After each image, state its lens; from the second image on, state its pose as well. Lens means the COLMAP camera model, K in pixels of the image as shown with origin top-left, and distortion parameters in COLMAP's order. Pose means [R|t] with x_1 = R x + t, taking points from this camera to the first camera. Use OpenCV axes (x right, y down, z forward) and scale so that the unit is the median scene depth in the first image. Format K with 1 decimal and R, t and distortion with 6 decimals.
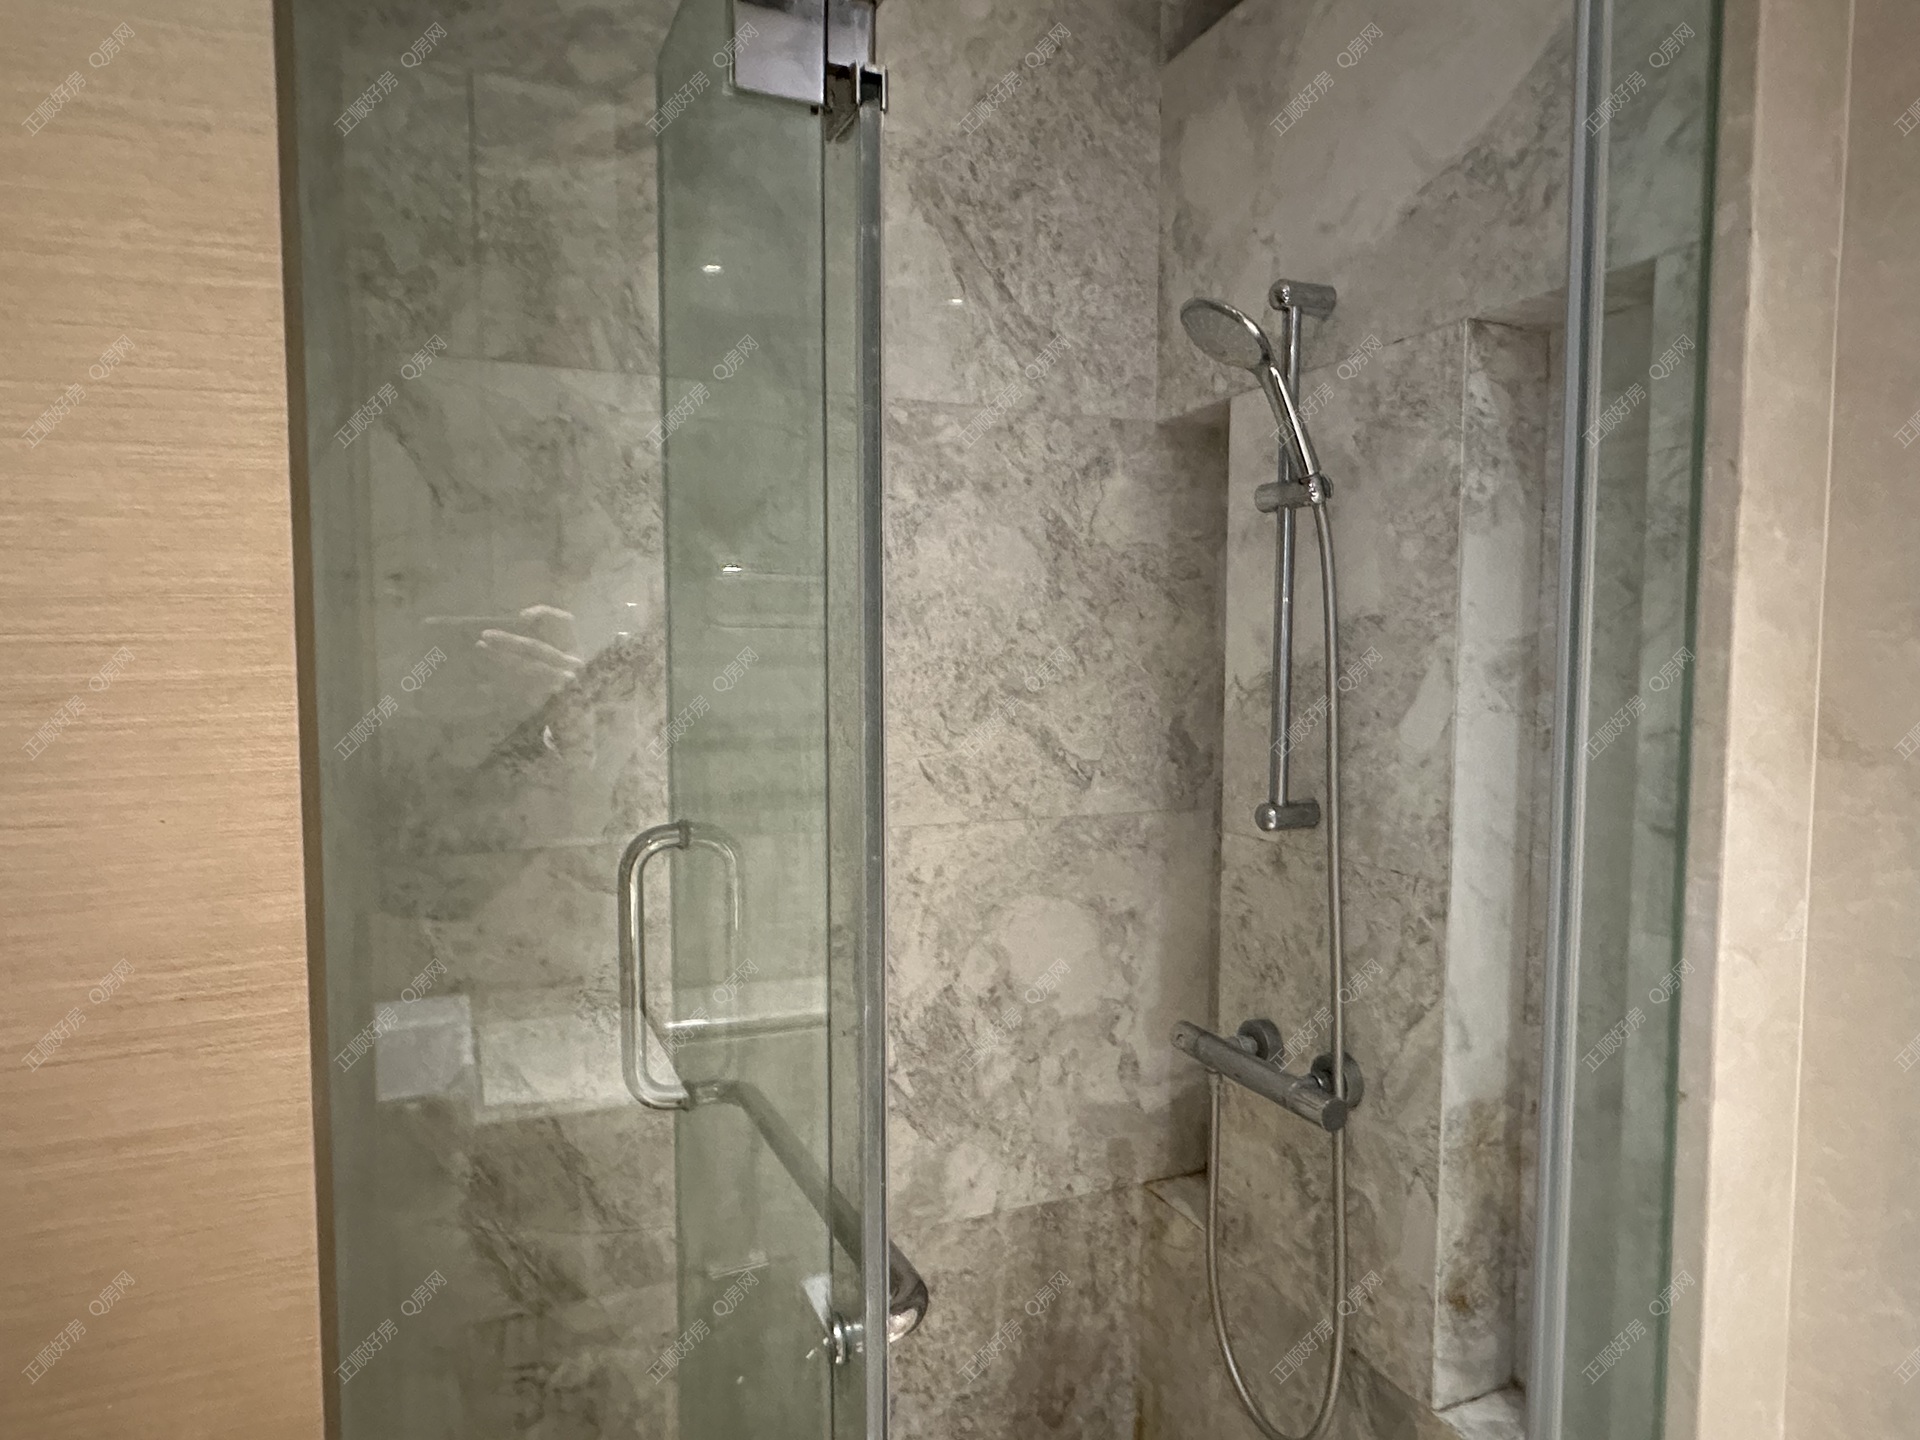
lens RADIAL K [[1163.5, 0, 962.0], [0, 1163.5, 732.3], [0, 0, 1]] dist [-0.001190, -0.000280]
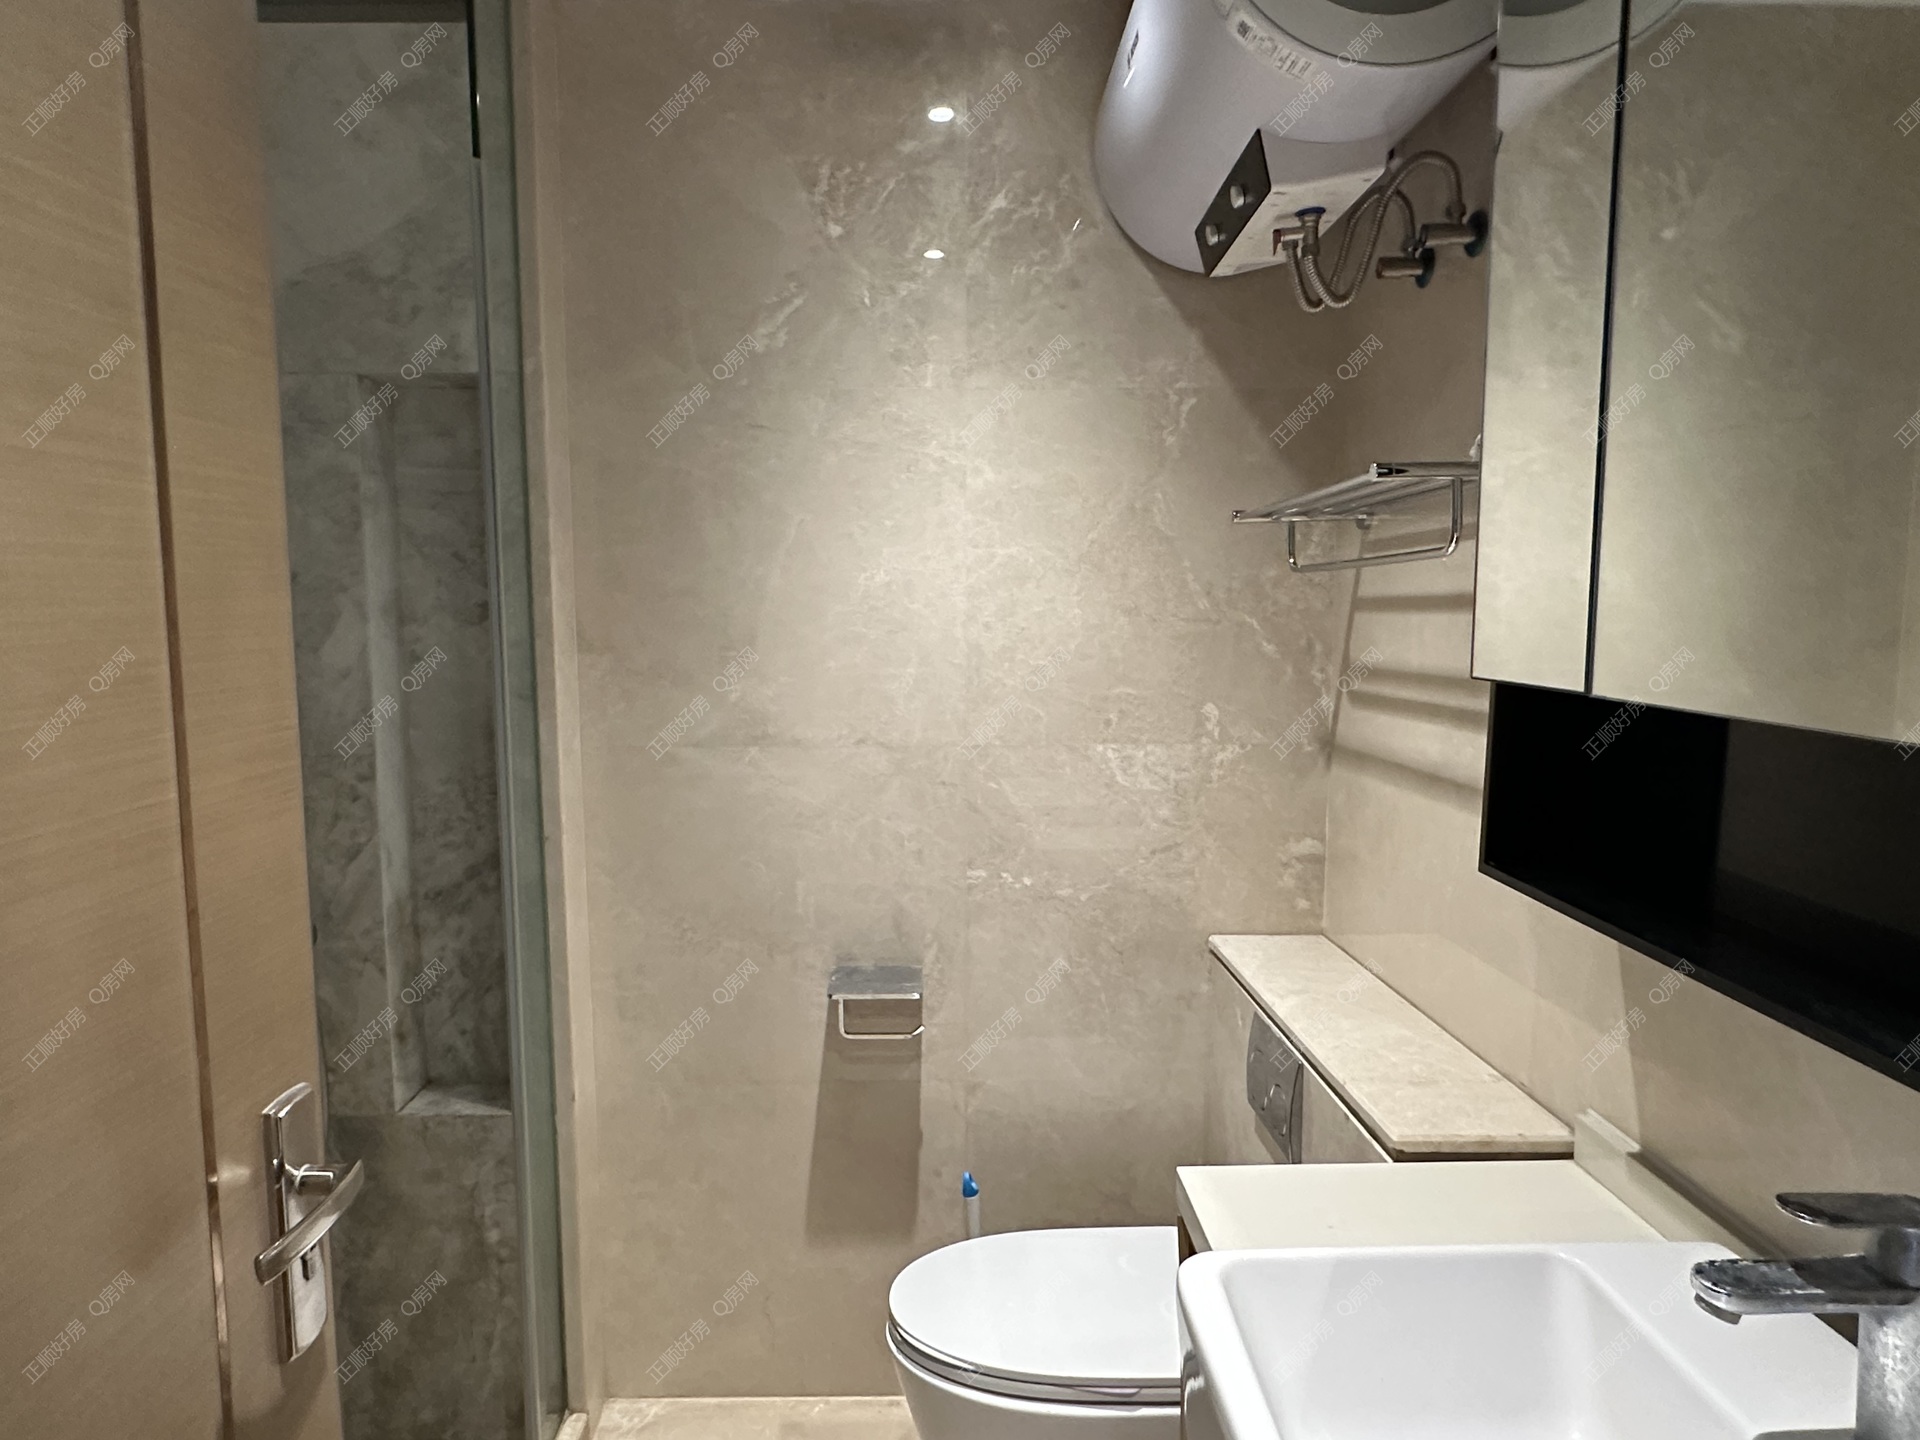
lens RADIAL K [[1163.5, 0, 962.0], [0, 1163.5, 732.3], [0, 0, 1]] dist [-0.001190, -0.000280]
pose [[0.354861, -0.098808, 0.929683, -0.682519], [0.072729, 0.994304, 0.077915, 0.039698], [-0.932086, 0.039966, 0.360026, -0.229555]]
